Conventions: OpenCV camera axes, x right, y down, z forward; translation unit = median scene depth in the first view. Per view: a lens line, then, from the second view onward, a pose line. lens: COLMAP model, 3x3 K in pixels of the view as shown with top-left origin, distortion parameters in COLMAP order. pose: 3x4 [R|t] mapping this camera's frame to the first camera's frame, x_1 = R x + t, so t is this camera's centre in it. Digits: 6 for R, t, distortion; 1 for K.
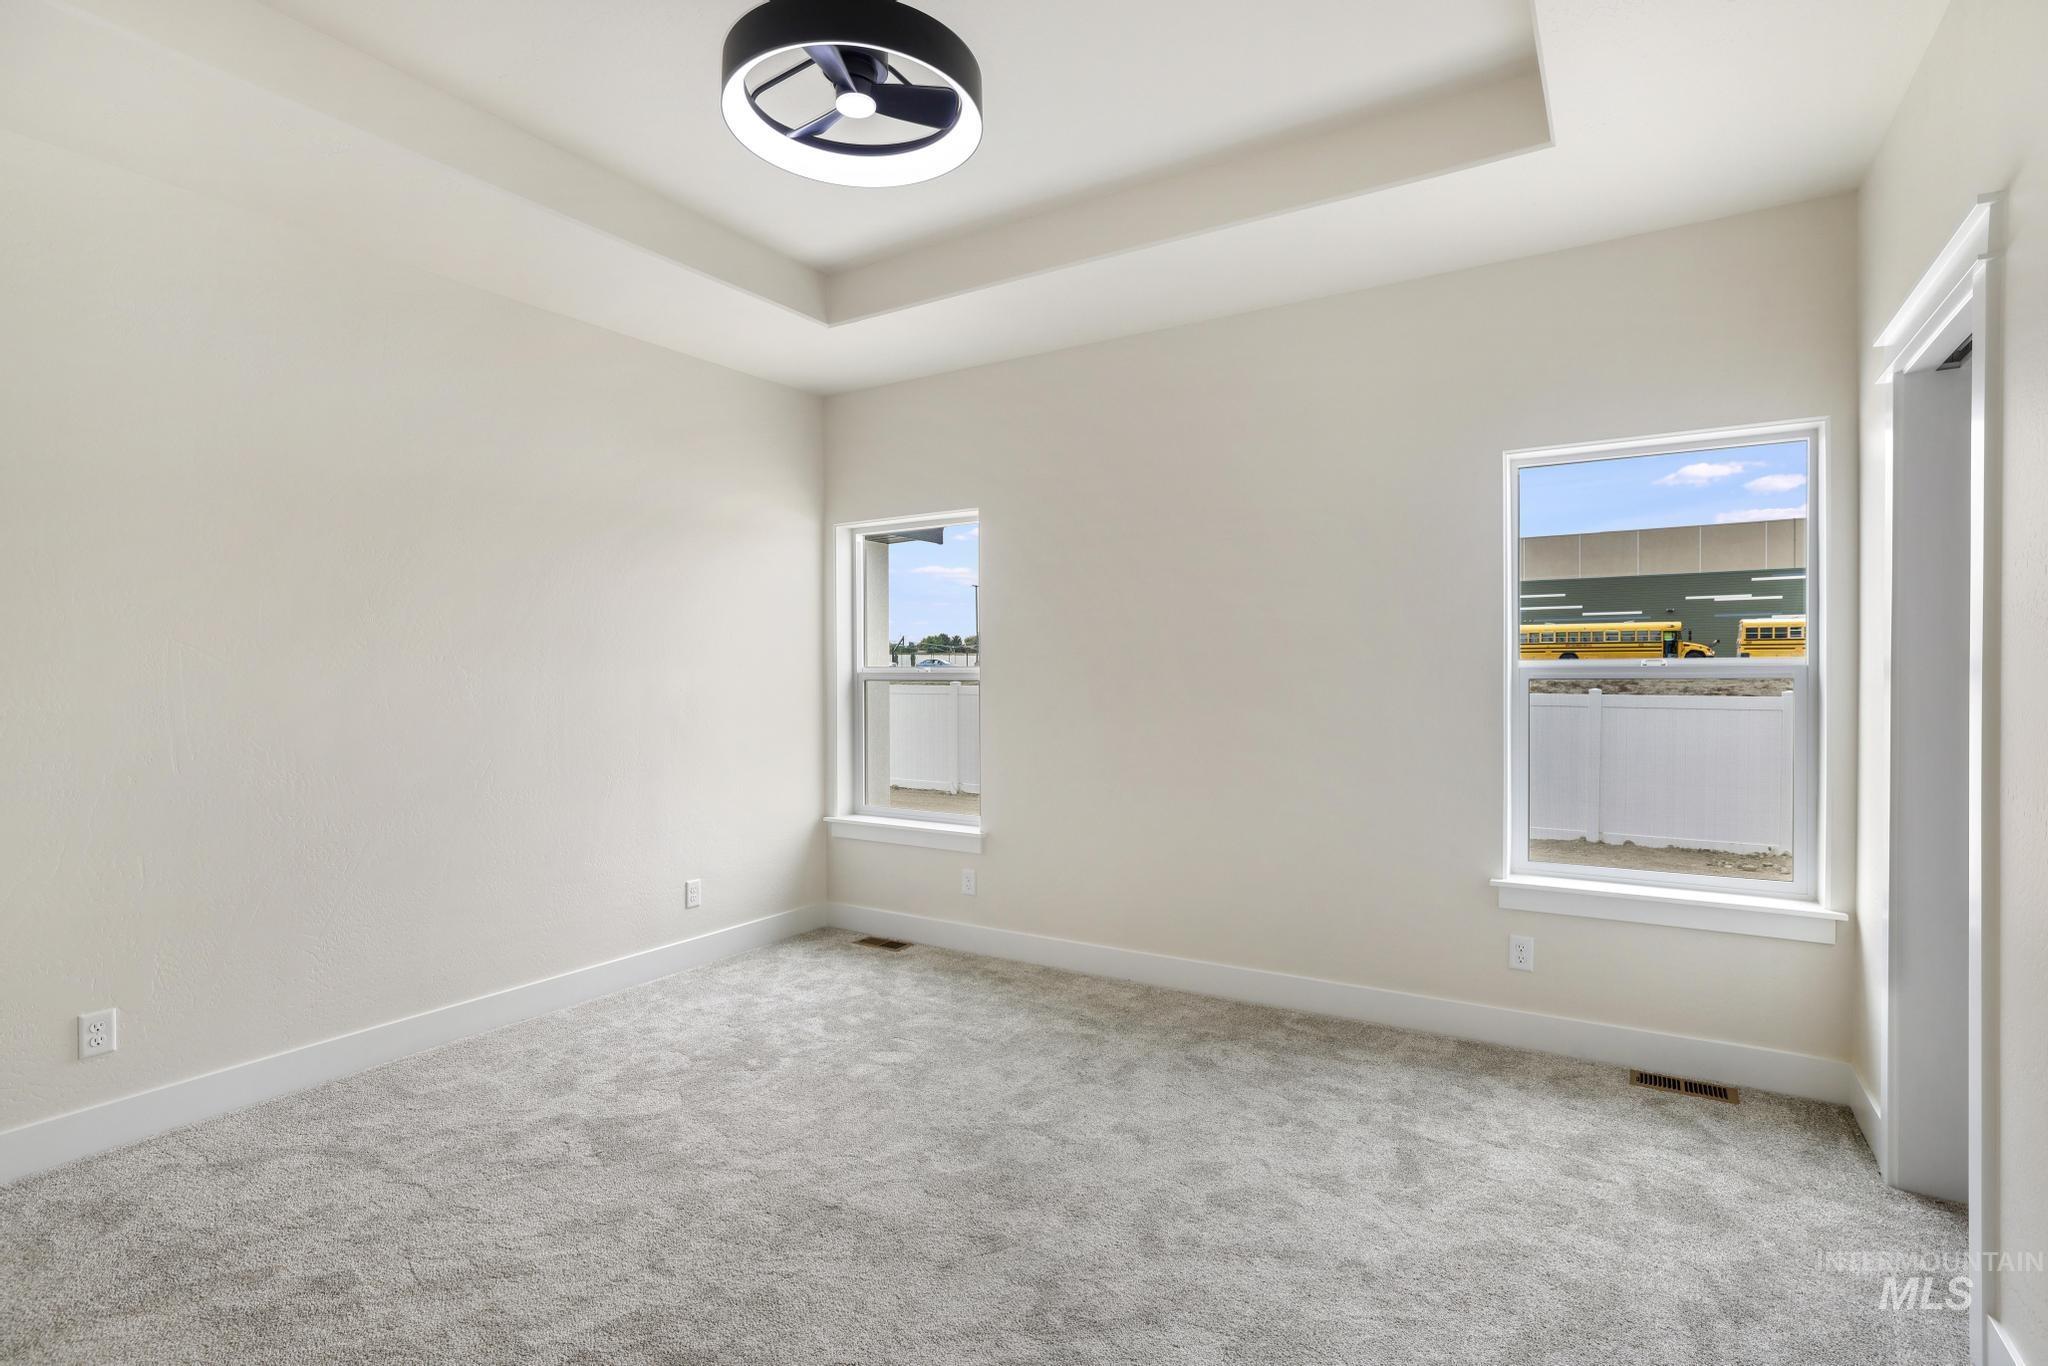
lens RADIAL K [[978.4, 0, 1024.0], [0, 978.4, 683.0], [0, 0, 1]] dist [-0.002189, -0.000419]
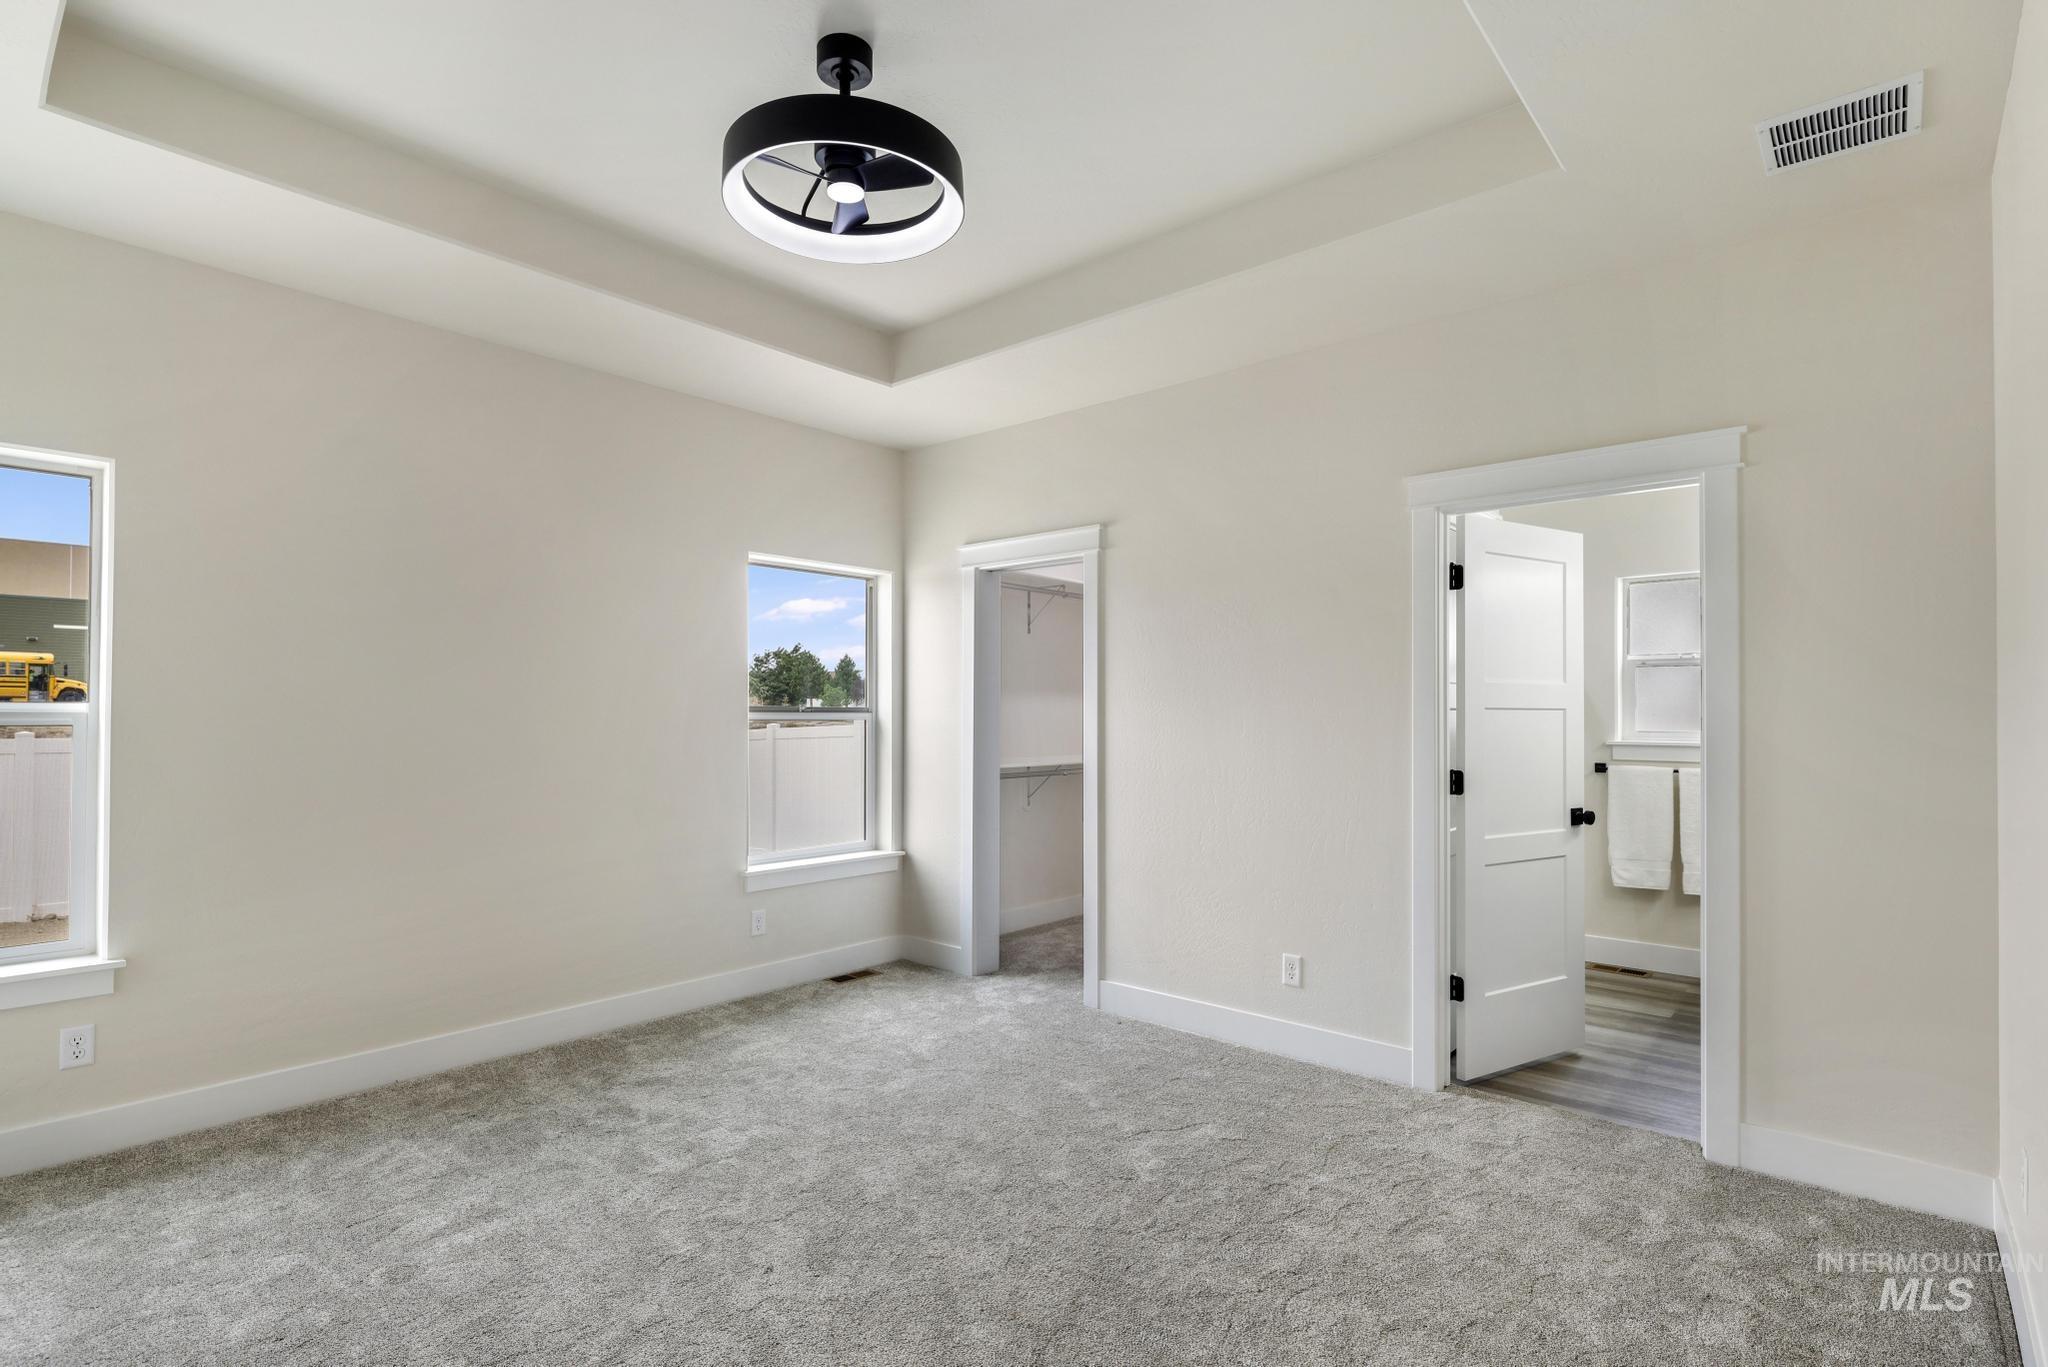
lens RADIAL K [[984.6, 0, 1025.1], [0, 984.6, 695.5], [0, 0, 1]] dist [-0.001001, -0.000106]
pose [[0.179856, 0.022402, 0.983438, -0.755448], [0.006462, 0.999692, -0.023954, -0.003287], [-0.983672, 0.010663, 0.179656, 0.380797]]
